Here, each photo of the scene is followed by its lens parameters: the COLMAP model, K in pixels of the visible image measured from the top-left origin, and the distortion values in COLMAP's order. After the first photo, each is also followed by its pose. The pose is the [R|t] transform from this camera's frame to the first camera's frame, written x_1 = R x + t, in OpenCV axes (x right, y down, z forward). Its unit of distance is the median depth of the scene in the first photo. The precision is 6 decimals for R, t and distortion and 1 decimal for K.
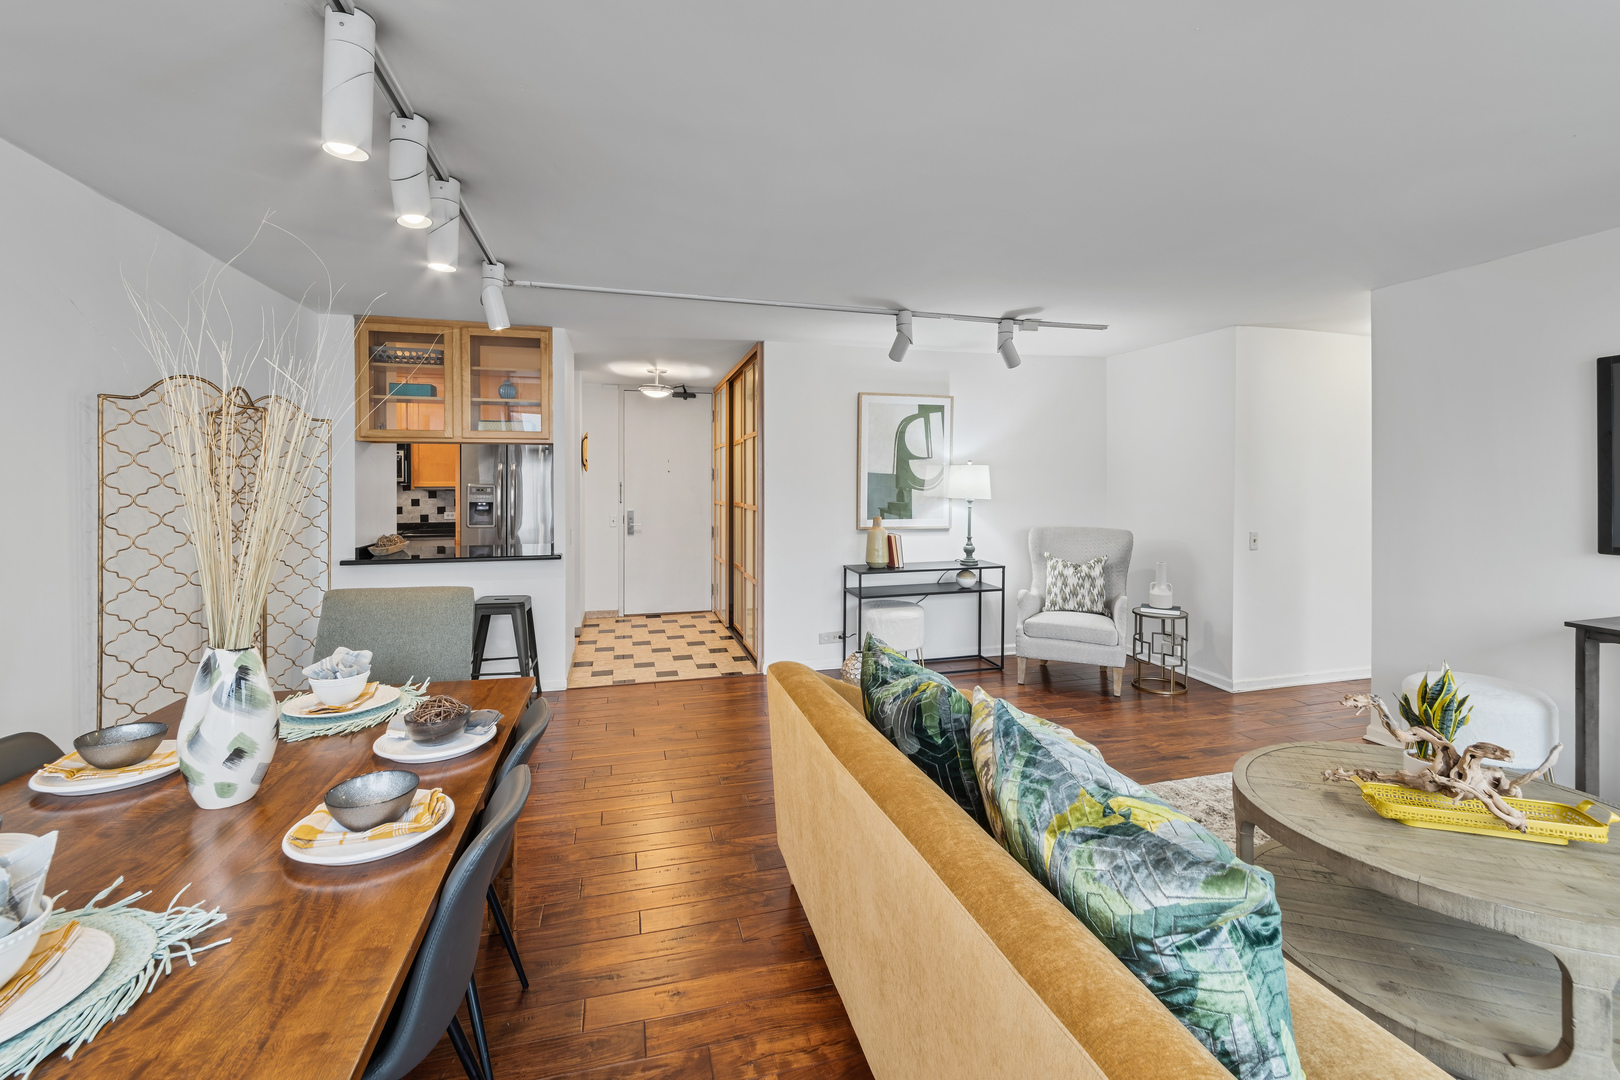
lens RADIAL K [[688.8, 0, 836.5], [0, 688.8, 481.5], [0, 0, 1]] dist [0.000033, 0.000229]
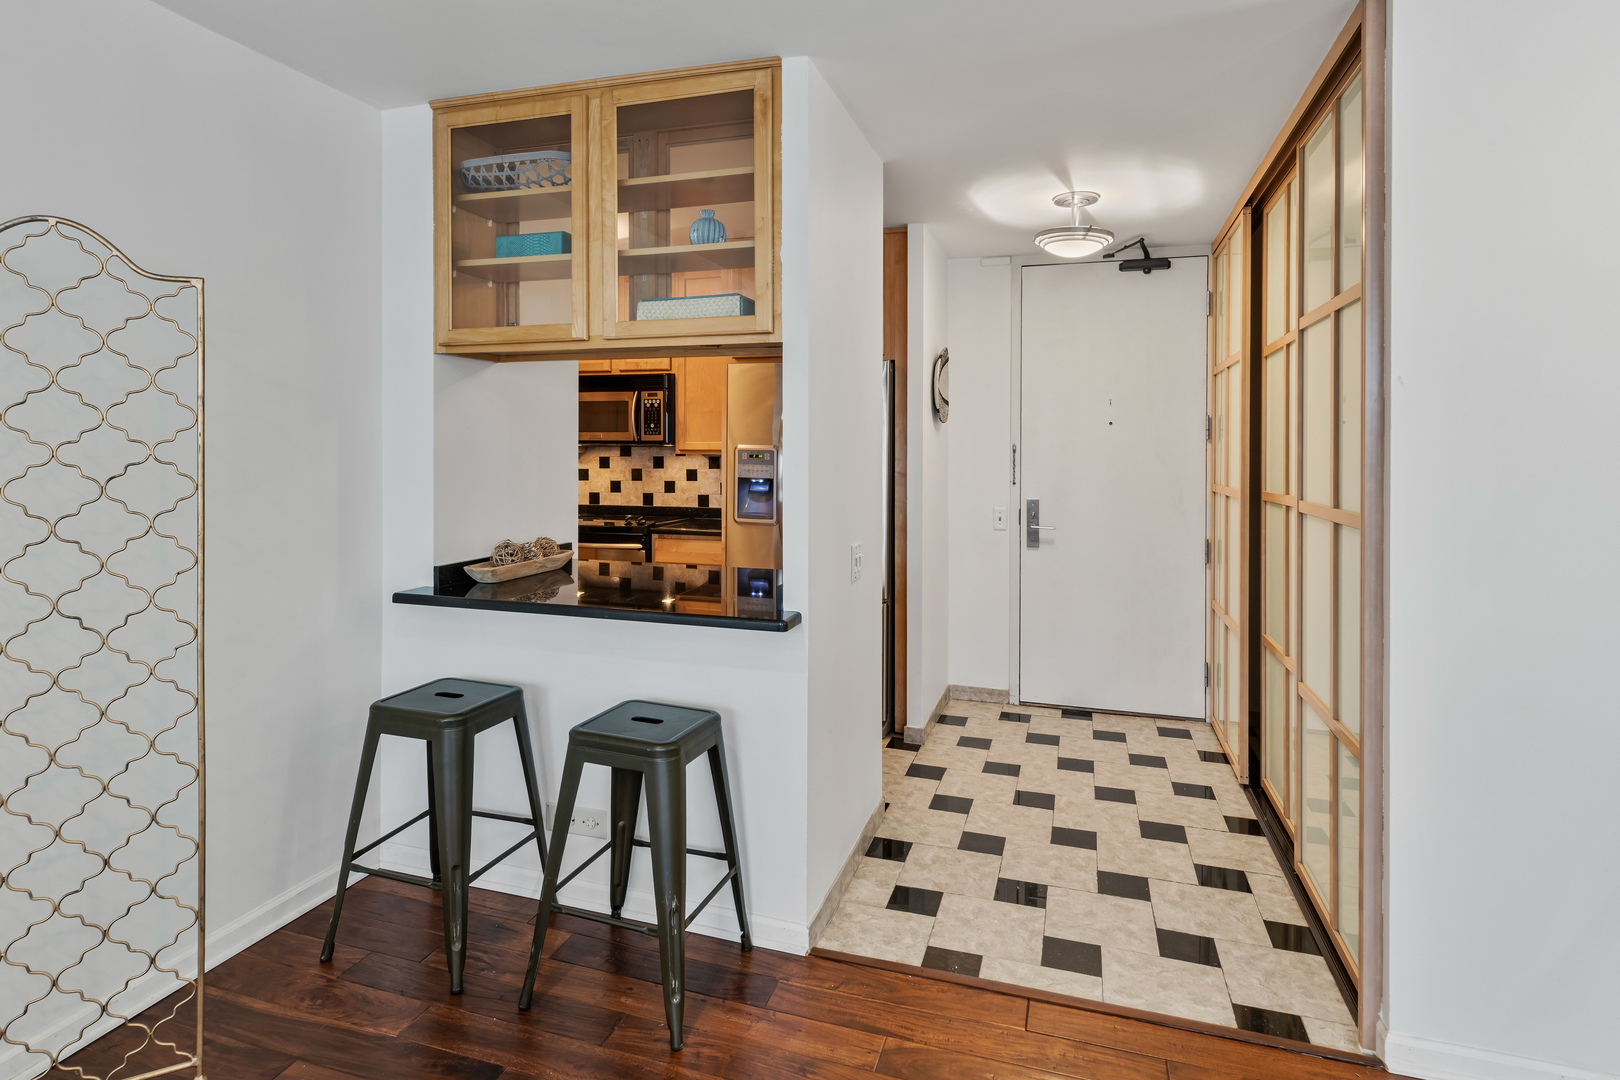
lens RADIAL K [[876.3, 0, 806.2], [0, 876.3, 441.3], [0, 0, 1]] dist [0.033219, 0.000015]
pose [[0.820407, 0.002377, -0.571775, -0.086378], [-0.007290, 0.999954, -0.006302, 0.005417], [0.571734, 0.009338, 0.820386, 0.498300]]
